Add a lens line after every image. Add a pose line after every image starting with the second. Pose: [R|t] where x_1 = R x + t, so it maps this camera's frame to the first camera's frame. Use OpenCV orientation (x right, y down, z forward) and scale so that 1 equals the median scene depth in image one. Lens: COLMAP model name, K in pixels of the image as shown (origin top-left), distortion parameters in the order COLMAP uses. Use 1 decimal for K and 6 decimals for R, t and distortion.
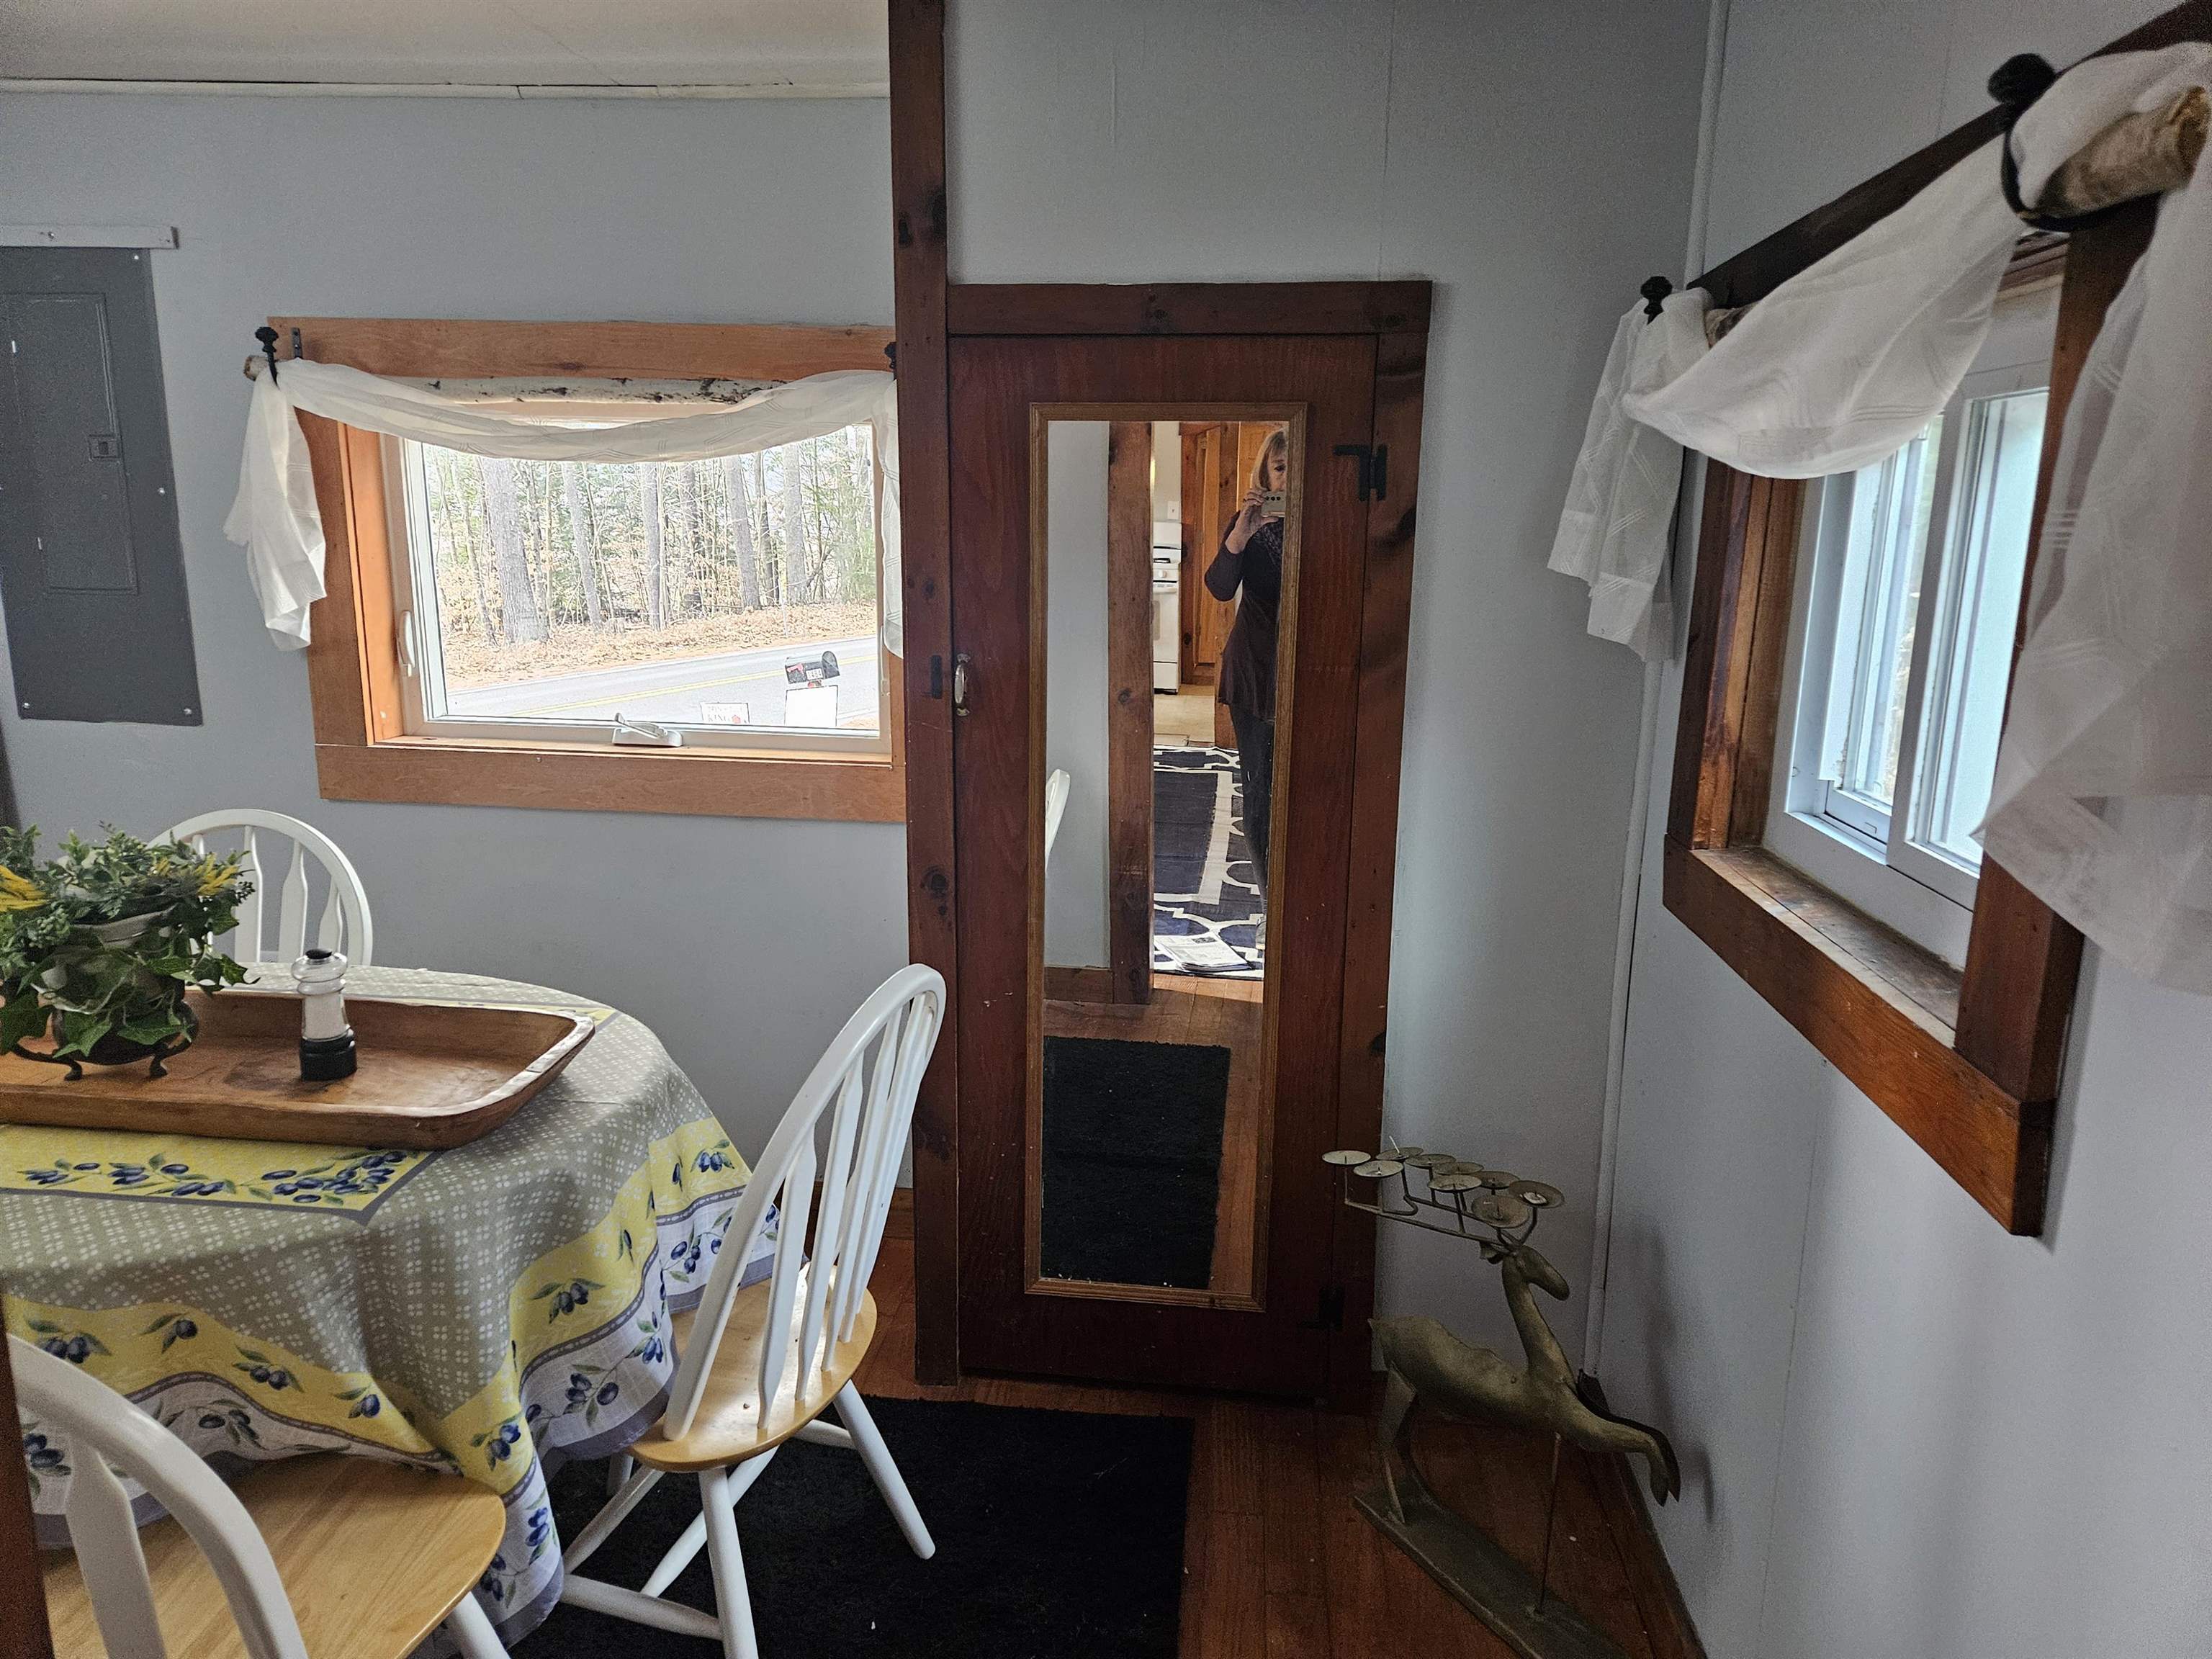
lens RADIAL K [[1467.2, 0, 1106.0], [0, 1467.2, 829.5], [0, 0, 1]] dist [0.076082, -0.052994]
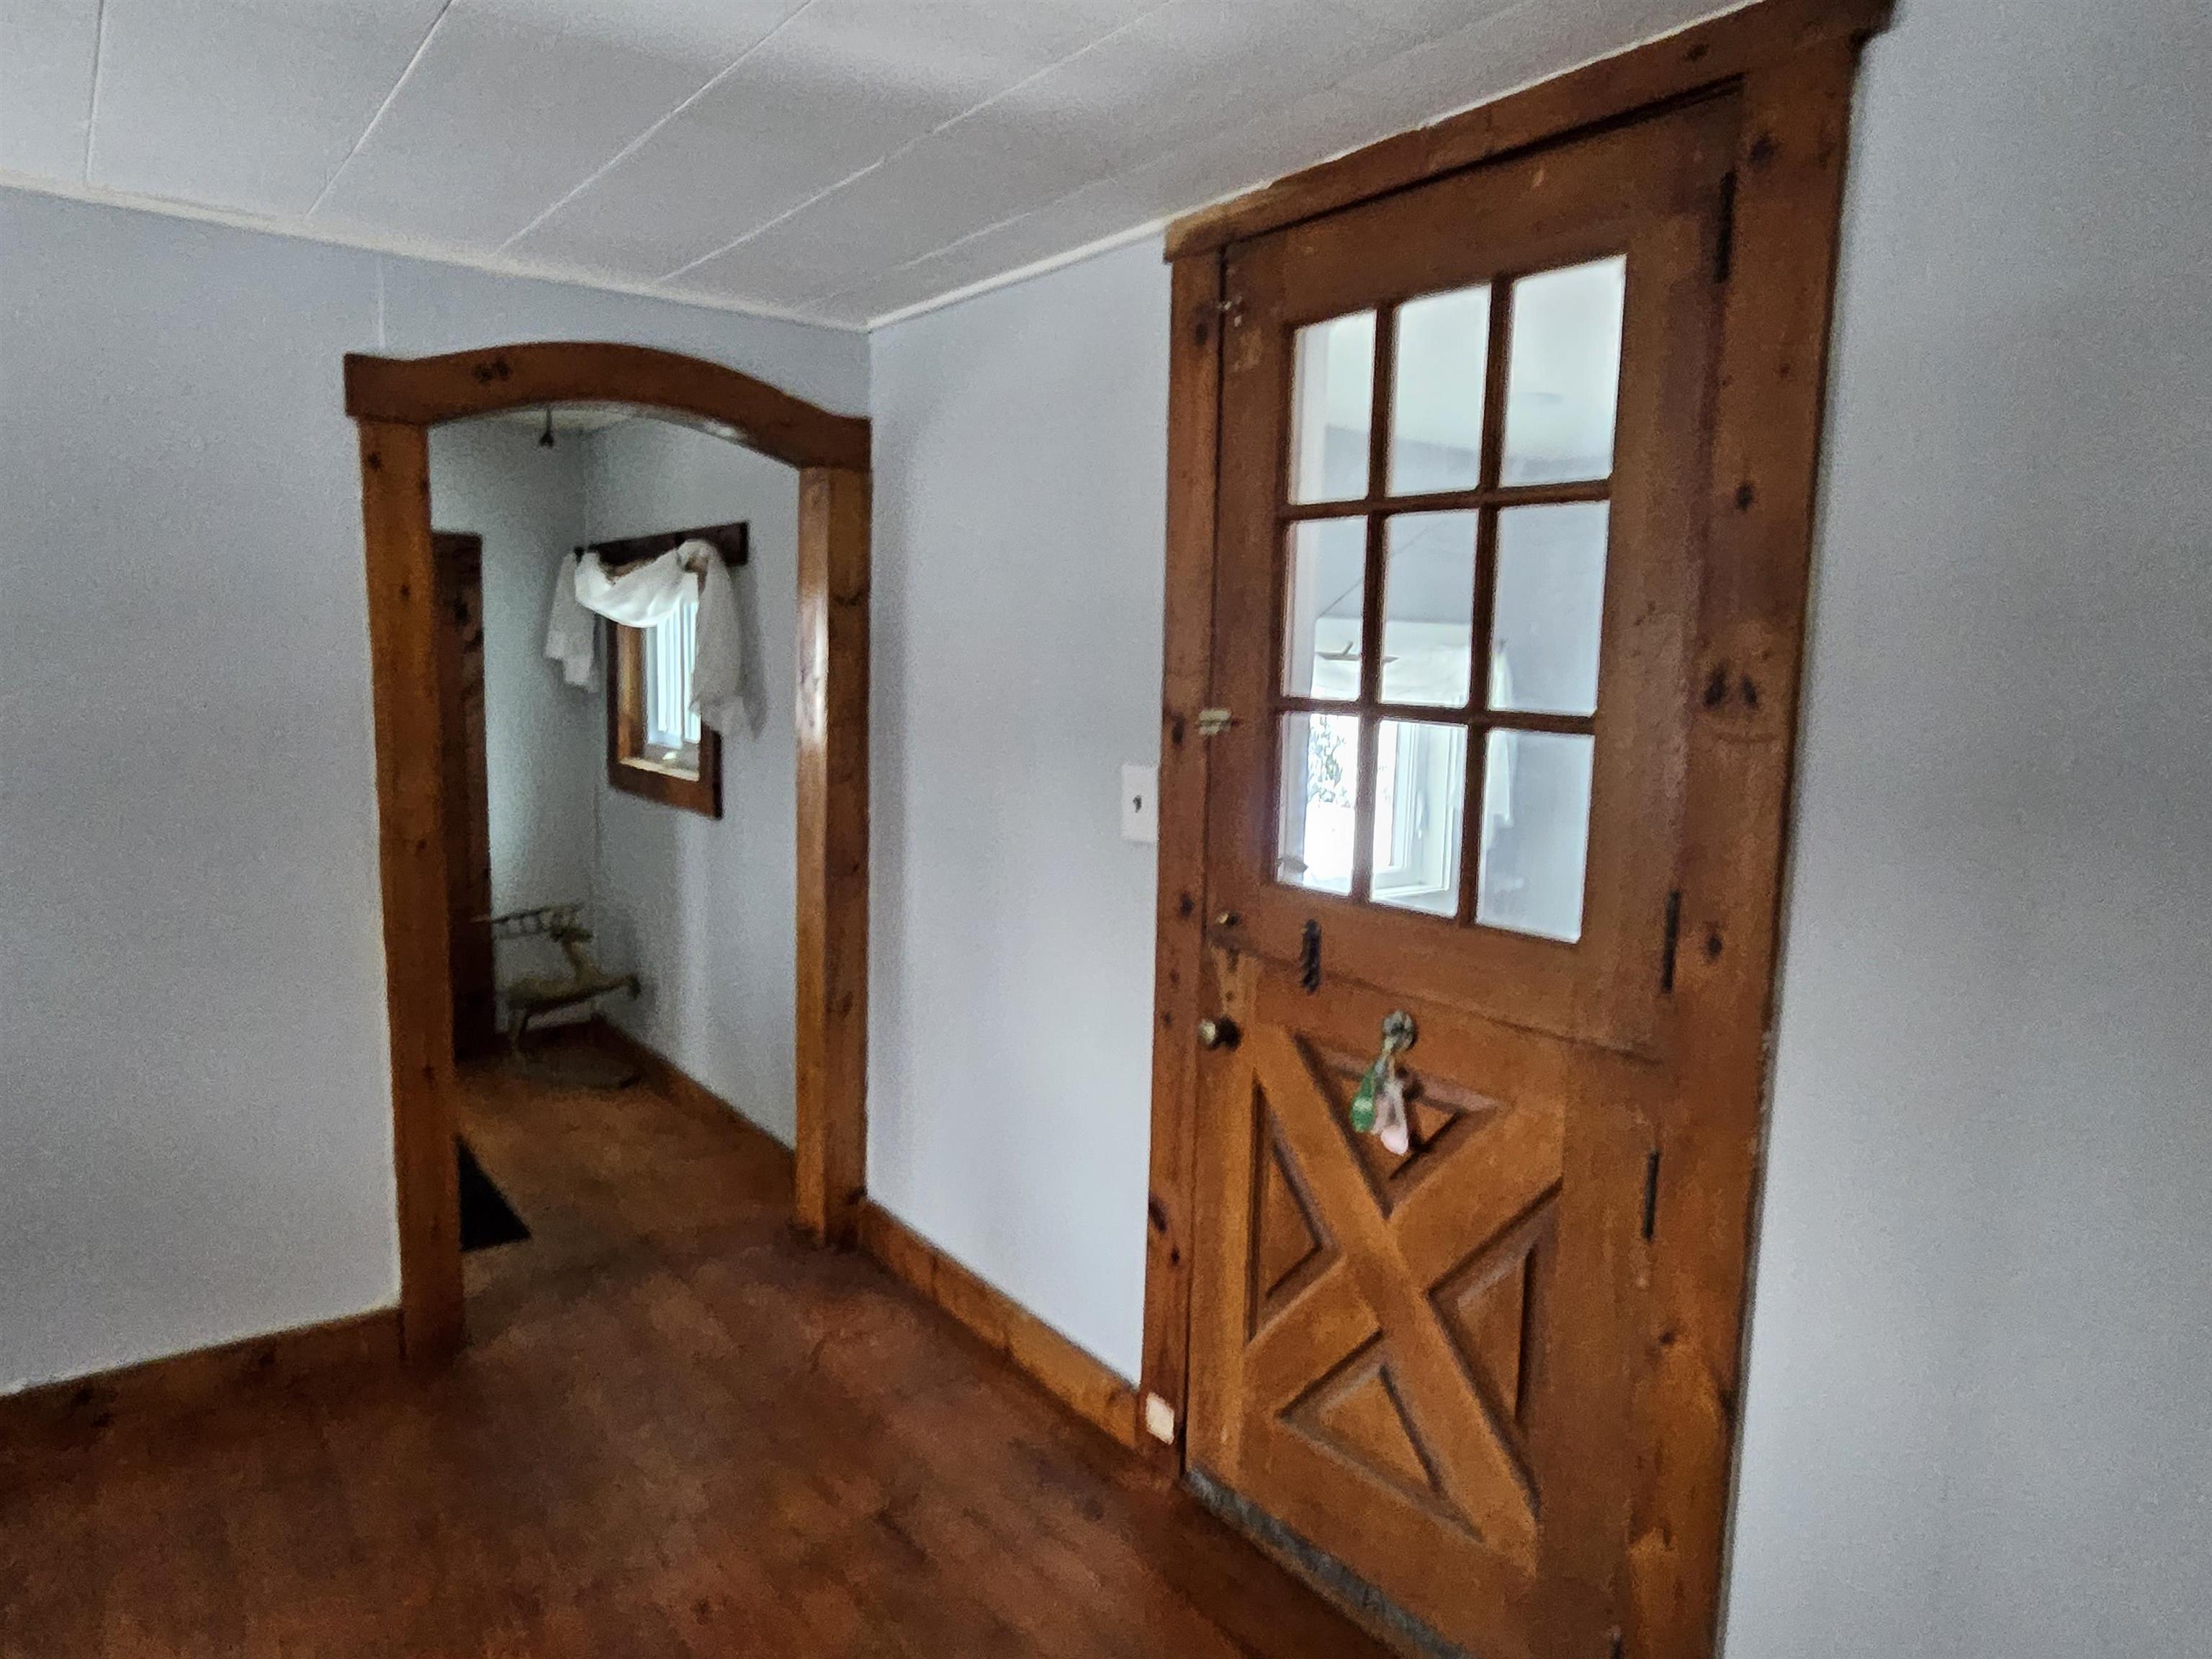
lens RADIAL K [[1375.4, 0, 1111.9], [0, 1375.4, 818.1], [0, 0, 1]] dist [0.001606, -0.000892]
pose [[0.725705, -0.074743, 0.683934, -0.779474], [0.122509, 0.992233, -0.021556, 0.331227], [-0.677011, 0.099431, 0.729226, -1.643950]]
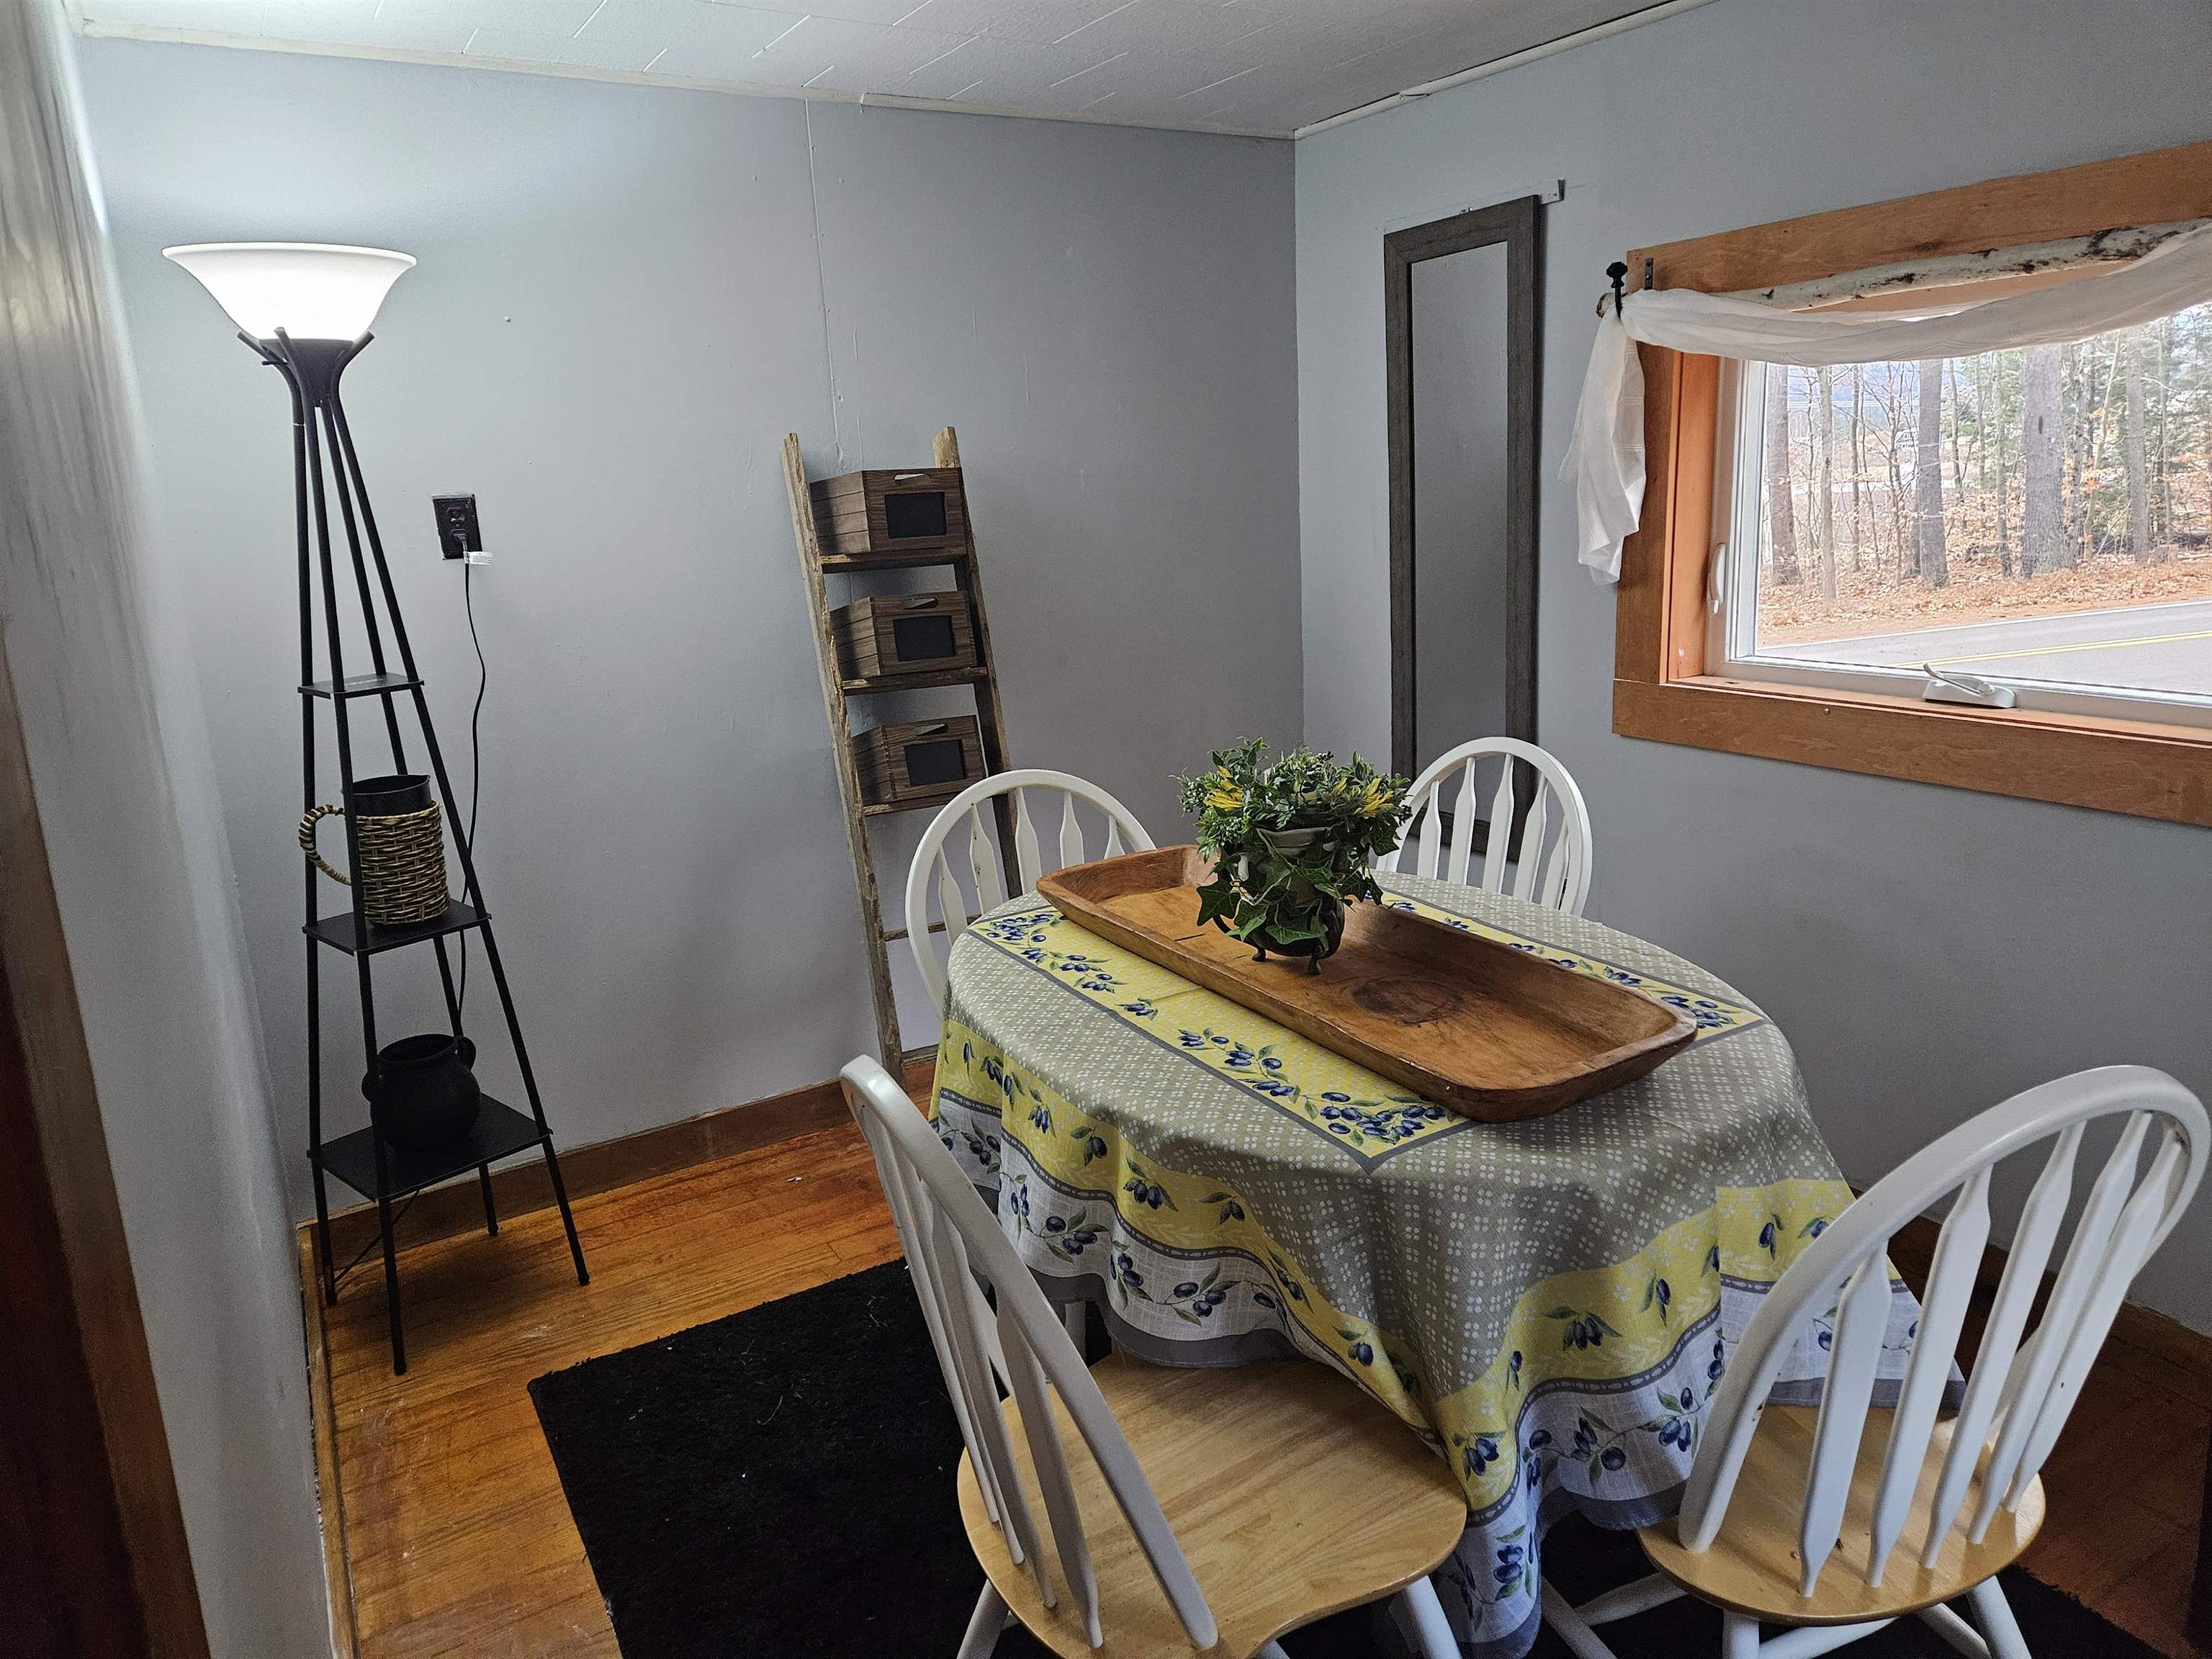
lens RADIAL K [[1472.3, 0, 1118.9], [0, 1472.3, 798.8], [0, 0, 1]] dist [0.088404, -0.077829]
pose [[0.601863, 0.127630, -0.788335, 0.126327], [-0.109202, 0.991027, 0.077074, -0.032824], [0.791098, 0.039700, 0.610400, 0.231335]]
